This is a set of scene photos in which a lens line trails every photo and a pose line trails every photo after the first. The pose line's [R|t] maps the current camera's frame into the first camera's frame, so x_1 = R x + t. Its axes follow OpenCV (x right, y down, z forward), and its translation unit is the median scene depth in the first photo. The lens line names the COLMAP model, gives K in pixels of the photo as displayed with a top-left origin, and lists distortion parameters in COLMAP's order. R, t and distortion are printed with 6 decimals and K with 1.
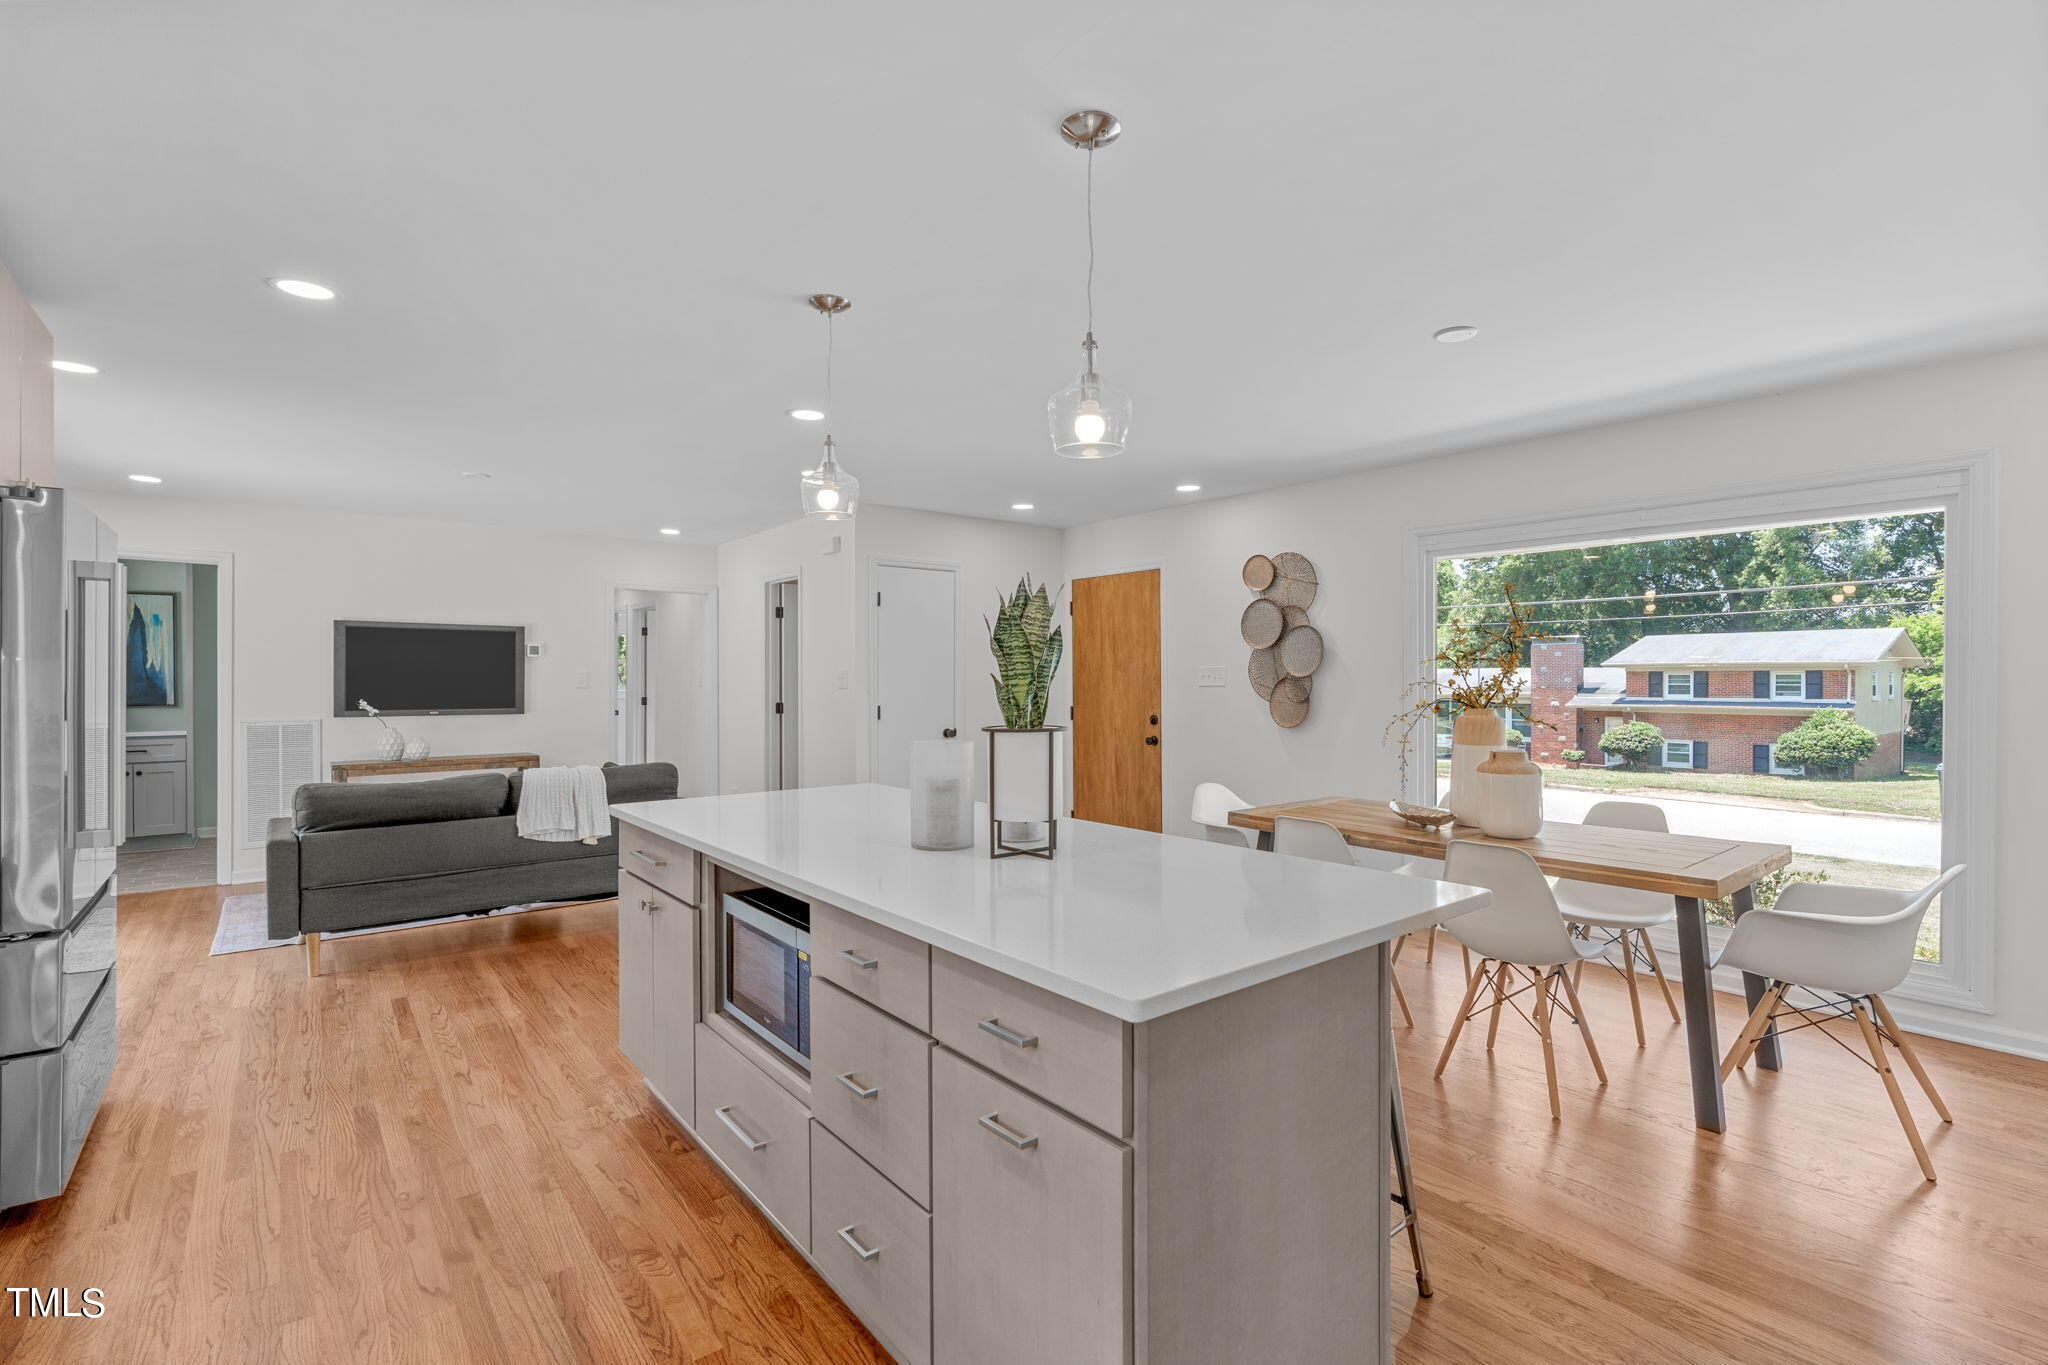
lens RADIAL K [[933.9, 0, 1021.8], [0, 933.9, 685.7], [0, 0, 1]] dist [-0.010654, 0.002829]
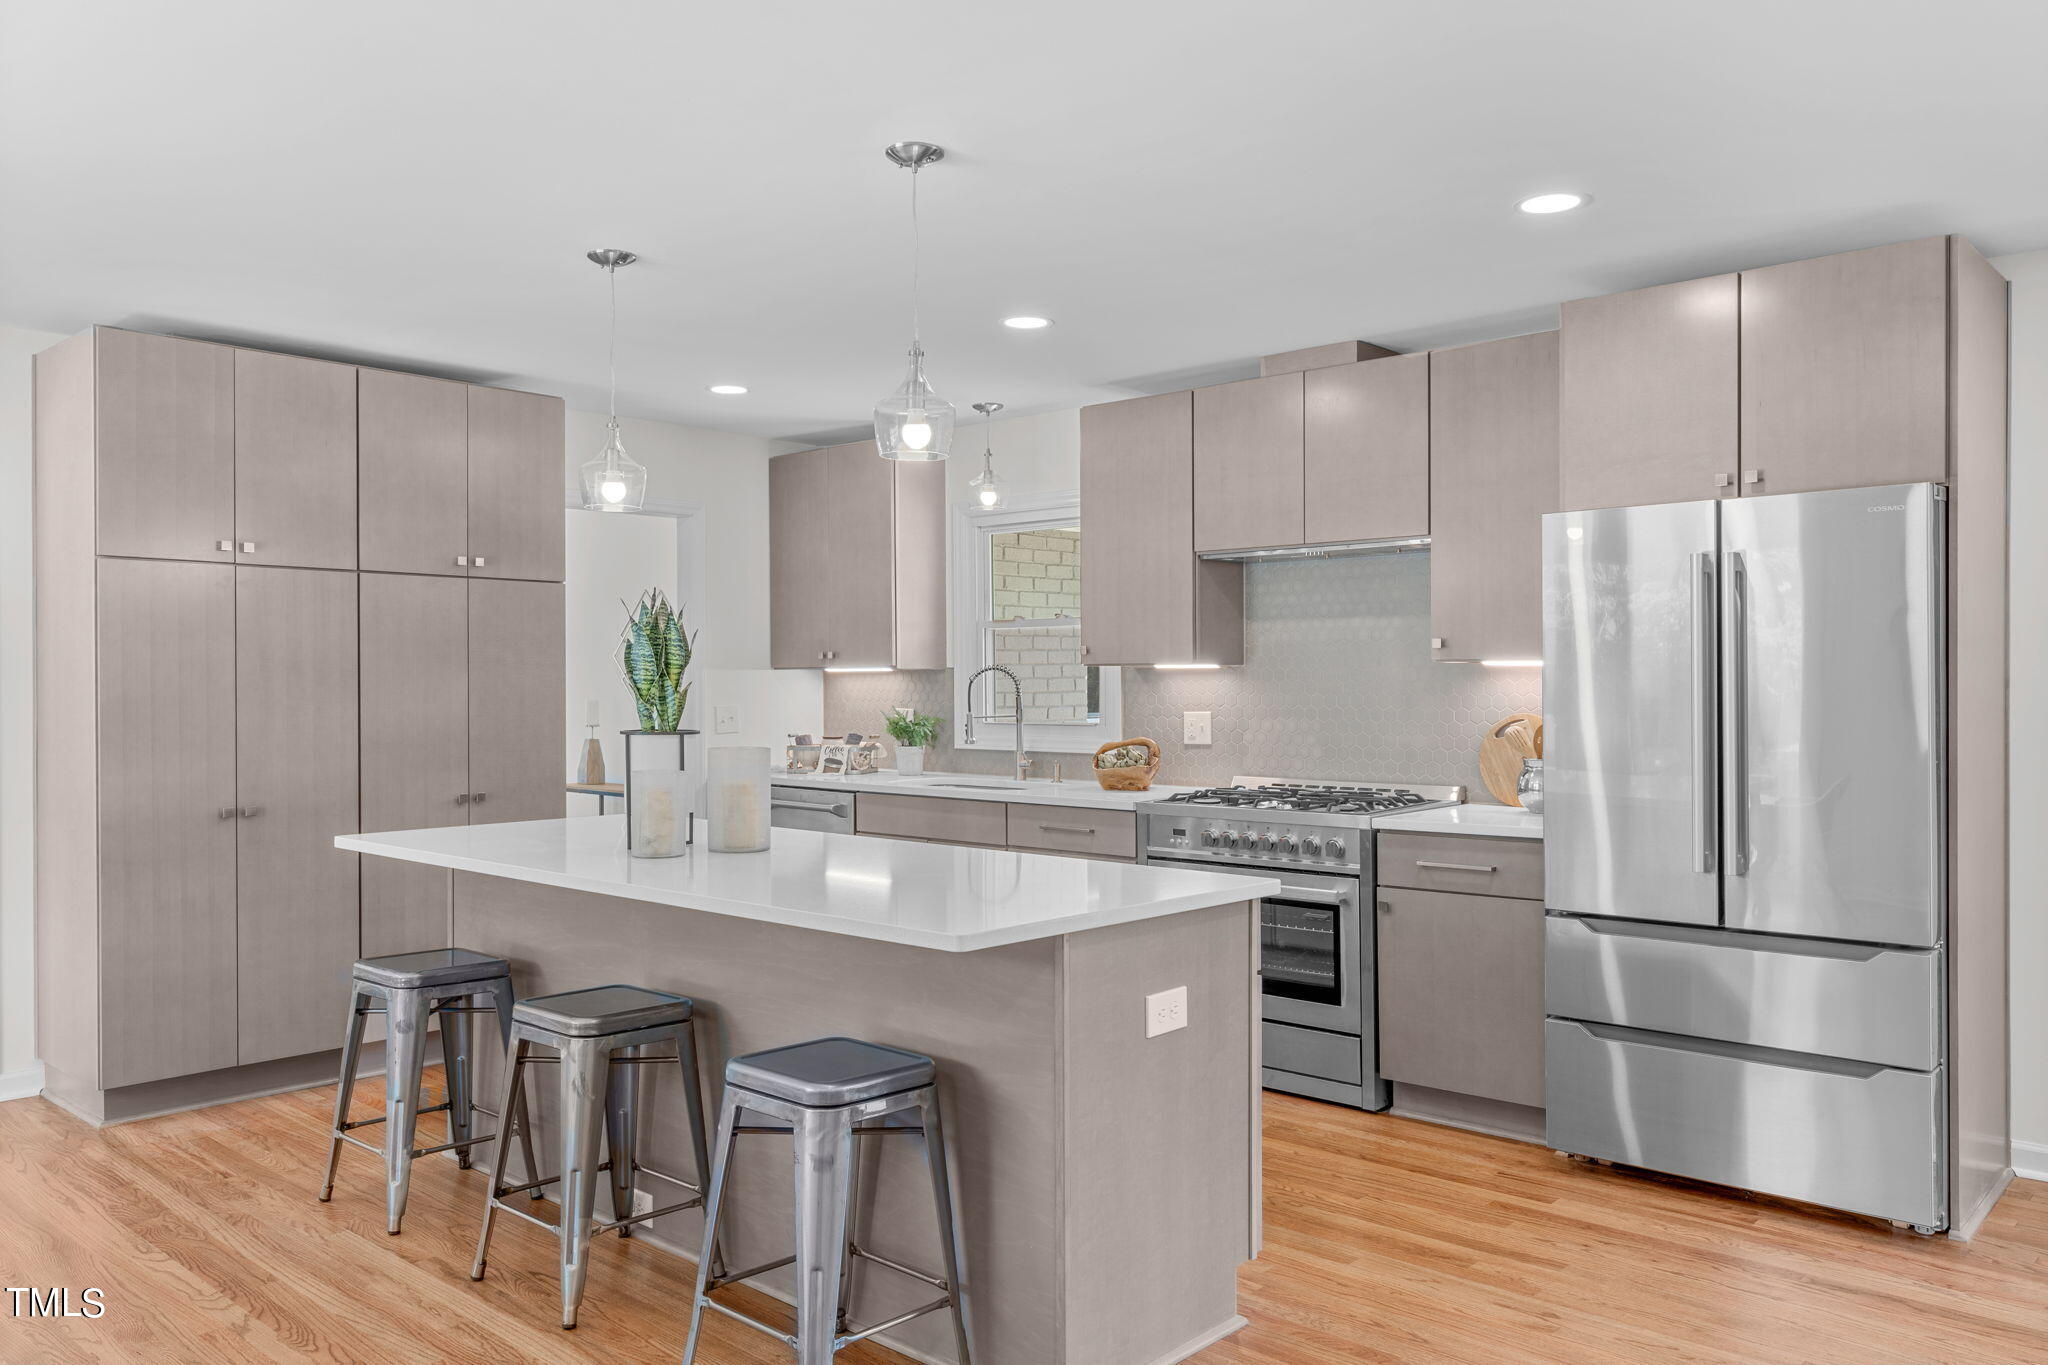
lens RADIAL K [[1493.7, 0, 1036.8], [0, 1493.7, 681.3], [0, 0, 1]] dist [-0.002175, 0.002546]
pose [[-0.987694, 0.000610, -0.156397, -0.052273], [-0.000634, 0.999969, 0.007906, -0.009456], [0.156396, 0.007908, -0.987663, 0.940135]]
